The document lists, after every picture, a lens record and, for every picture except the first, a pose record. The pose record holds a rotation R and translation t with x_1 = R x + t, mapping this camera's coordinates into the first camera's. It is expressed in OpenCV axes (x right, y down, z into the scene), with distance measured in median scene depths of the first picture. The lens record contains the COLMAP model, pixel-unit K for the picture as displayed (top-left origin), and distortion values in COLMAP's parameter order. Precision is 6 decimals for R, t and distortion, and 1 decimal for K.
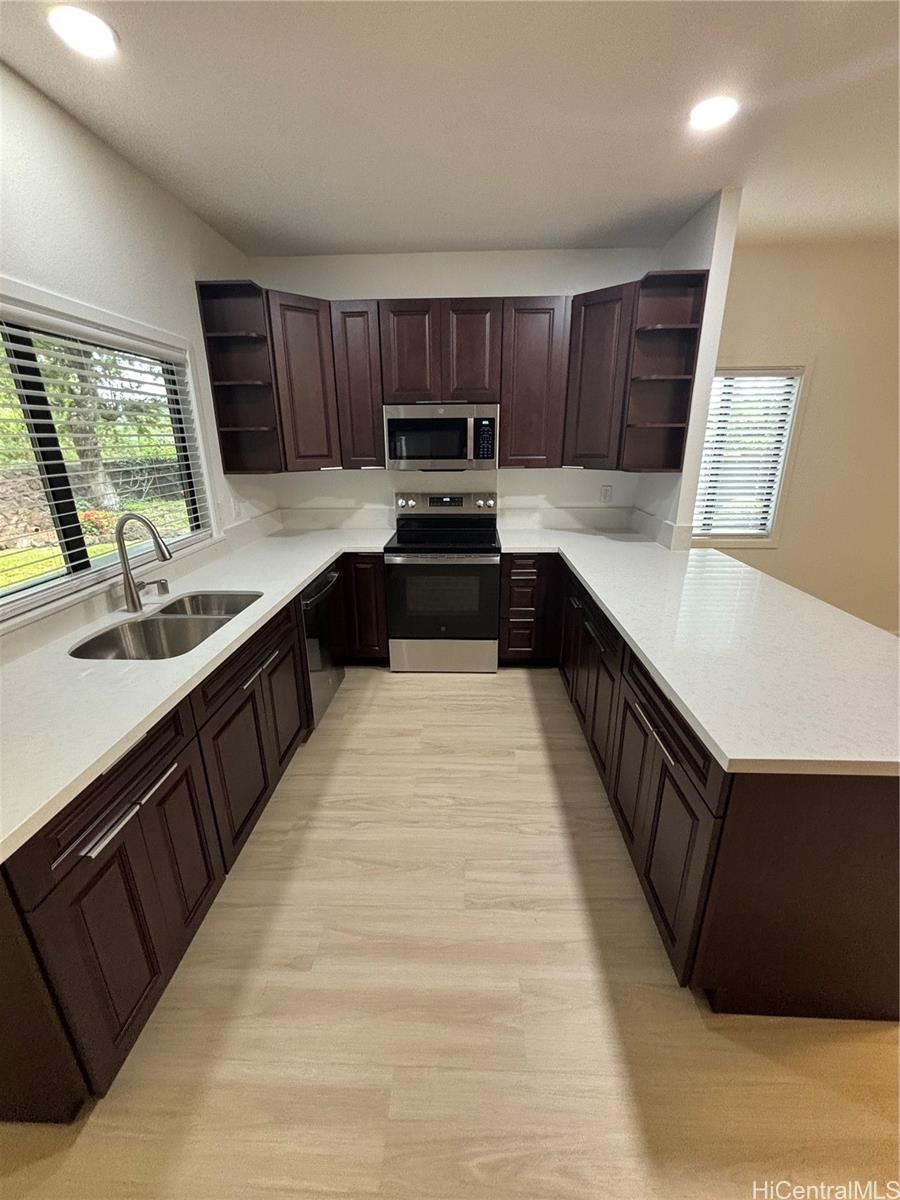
lens RADIAL K [[488.8, 0, 450.0], [0, 488.8, 600.0], [0, 0, 1]] dist [0.002298, 0.000615]
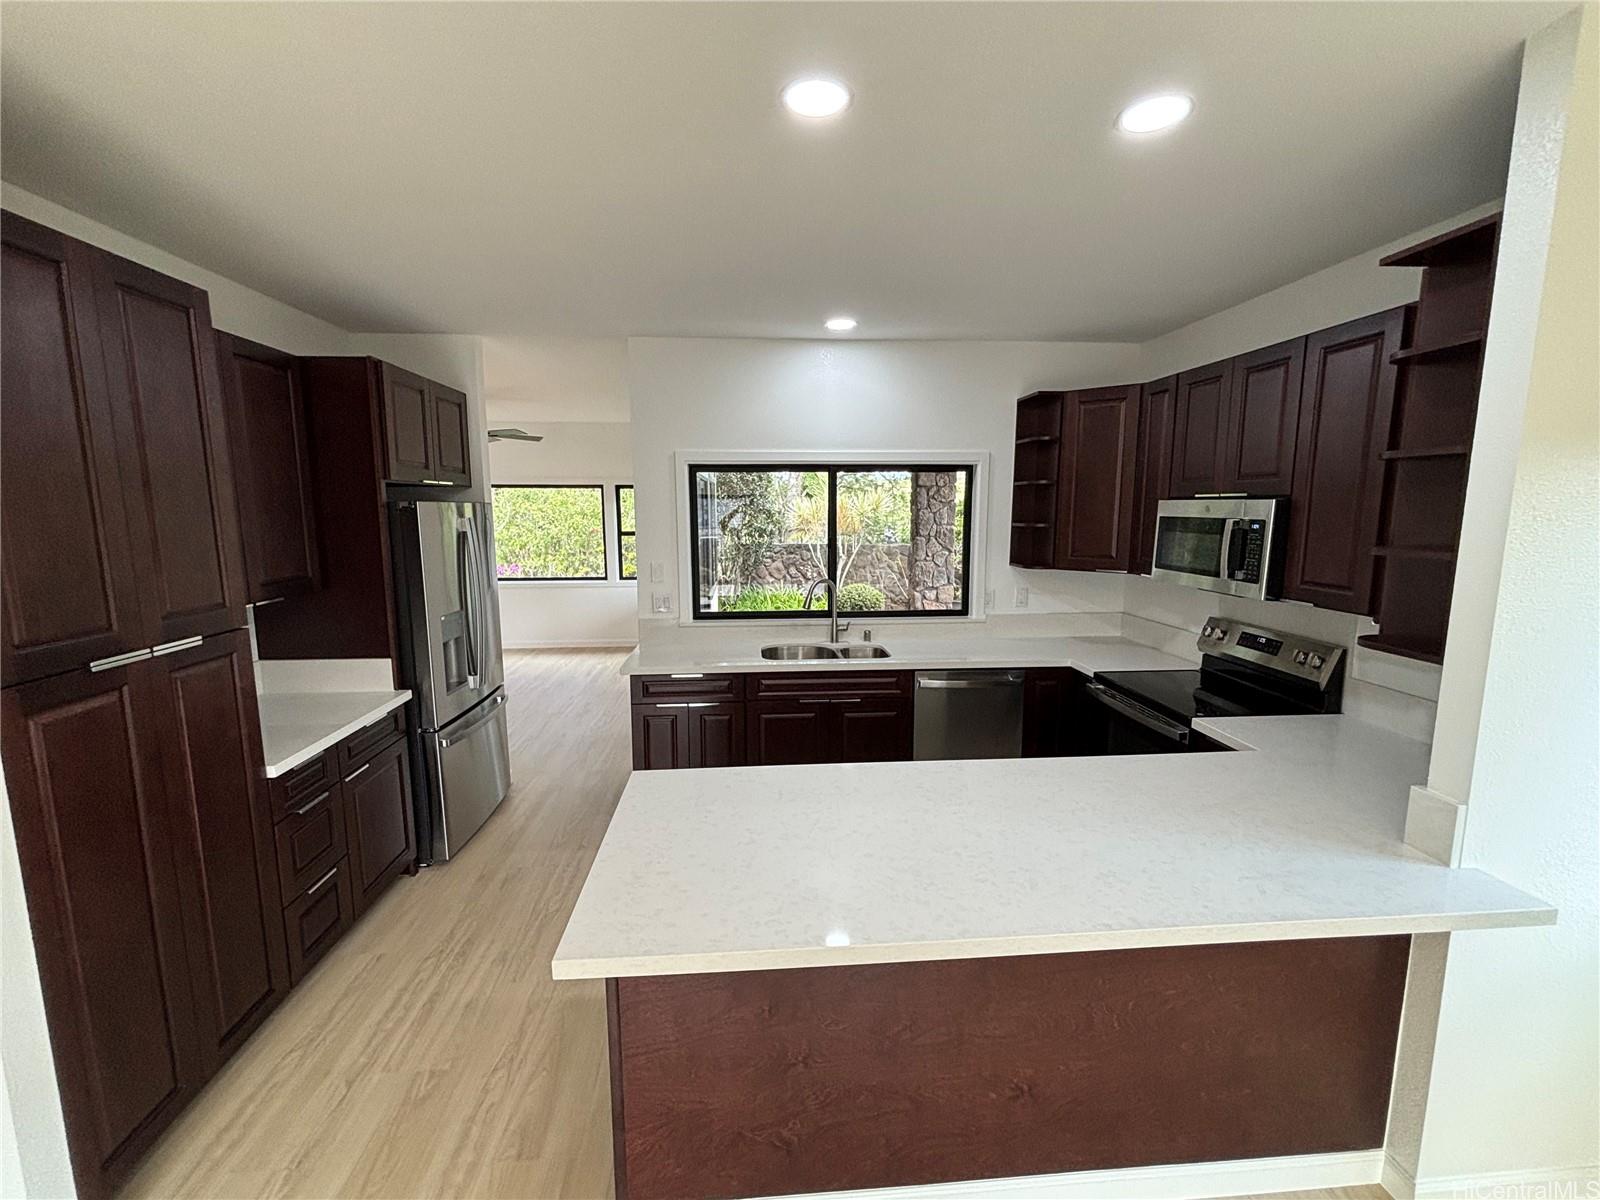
lens RADIAL K [[651.8, 0, 800.0], [0, 651.8, 600.0], [0, 0, 1]] dist [0.002298, 0.000615]
pose [[0.129203, 0.147258, -0.980623, 0.837124], [-0.316346, 0.943360, 0.099981, -0.175135], [0.939804, 0.297299, 0.168469, 0.343298]]
